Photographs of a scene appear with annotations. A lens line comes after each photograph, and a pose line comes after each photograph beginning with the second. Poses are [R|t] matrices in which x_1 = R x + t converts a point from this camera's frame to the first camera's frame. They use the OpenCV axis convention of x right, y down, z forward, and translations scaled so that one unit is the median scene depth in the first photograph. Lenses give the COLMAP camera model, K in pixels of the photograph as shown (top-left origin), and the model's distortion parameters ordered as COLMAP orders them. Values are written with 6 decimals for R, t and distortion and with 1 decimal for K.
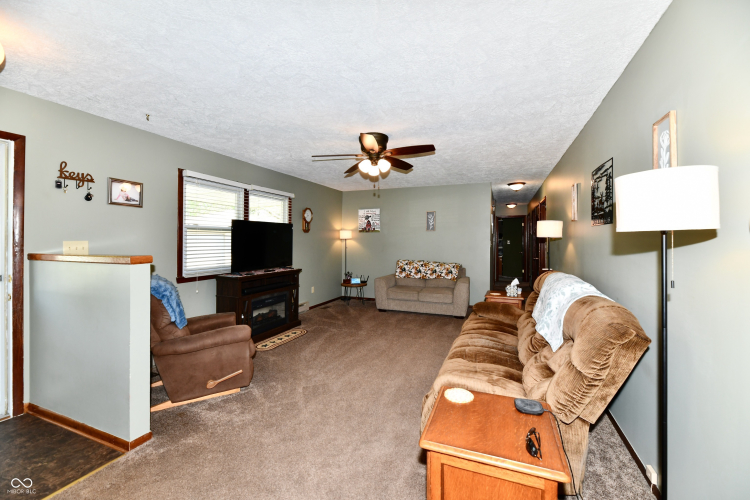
lens RADIAL K [[308.2, 0, 379.3], [0, 308.2, 239.9], [0, 0, 1]] dist [-0.000462, -0.004221]
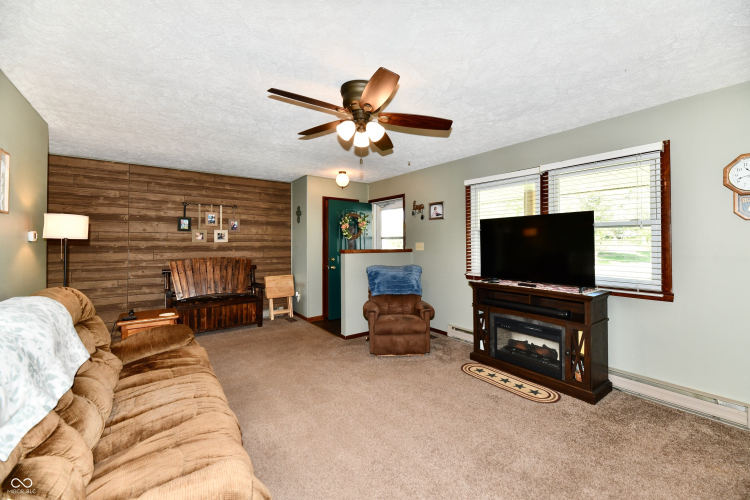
lens RADIAL K [[308.2, 0, 379.3], [0, 308.2, 239.9], [0, 0, 1]] dist [-0.000462, -0.004221]
pose [[-0.525866, -0.006497, -0.850543, 0.661151], [0.005143, 0.999928, -0.010817, 0.005346], [0.850552, -0.010063, -0.525795, 1.706953]]
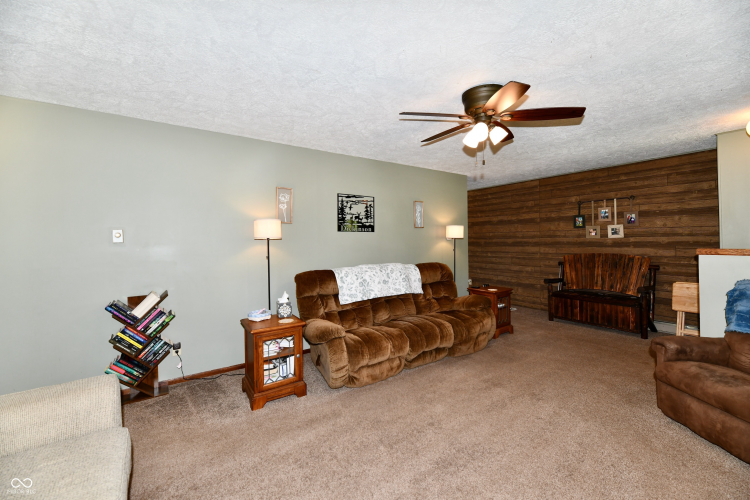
lens RADIAL K [[308.2, 0, 379.3], [0, 308.2, 239.9], [0, 0, 1]] dist [-0.000462, -0.004221]
pose [[-0.836821, 0.011915, 0.547347, -0.245381], [0.006402, 0.999908, -0.011978, 0.018717], [-0.547440, -0.006519, -0.836820, 2.112560]]
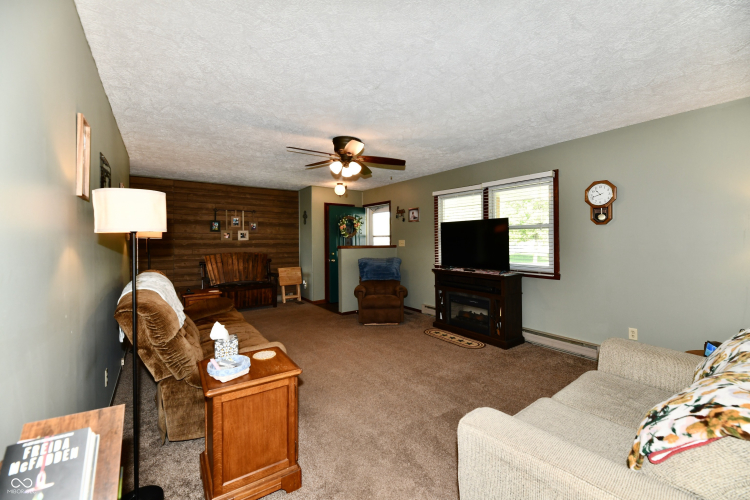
lens RADIAL K [[308.2, 0, 379.3], [0, 308.2, 239.9], [0, 0, 1]] dist [-0.000462, -0.004221]
pose [[-0.540569, 0.002651, -0.841296, 0.977953], [0.008852, 0.999958, -0.002537, 0.006221], [0.841253, -0.008819, -0.540569, 2.030124]]
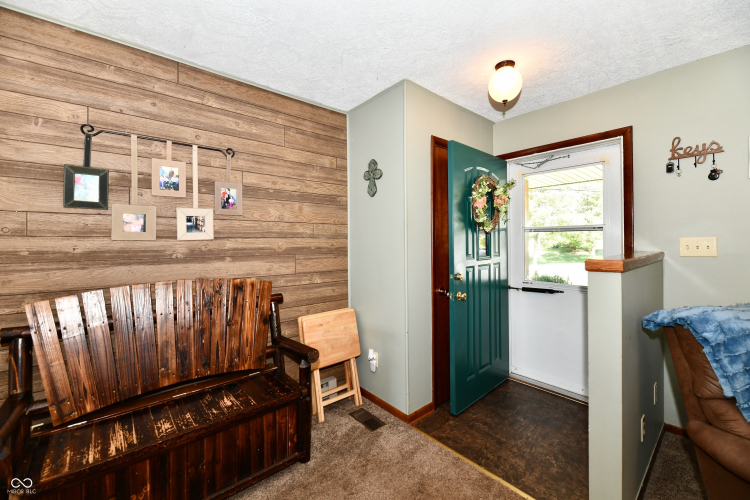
lens RADIAL K [[308.2, 0, 379.3], [0, 308.2, 239.9], [0, 0, 1]] dist [-0.000462, -0.004221]
pose [[-0.462490, 0.001920, -0.886622, 0.029109], [0.012061, 0.999919, -0.004126, 0.003327], [0.886543, -0.012602, -0.462475, 0.642258]]
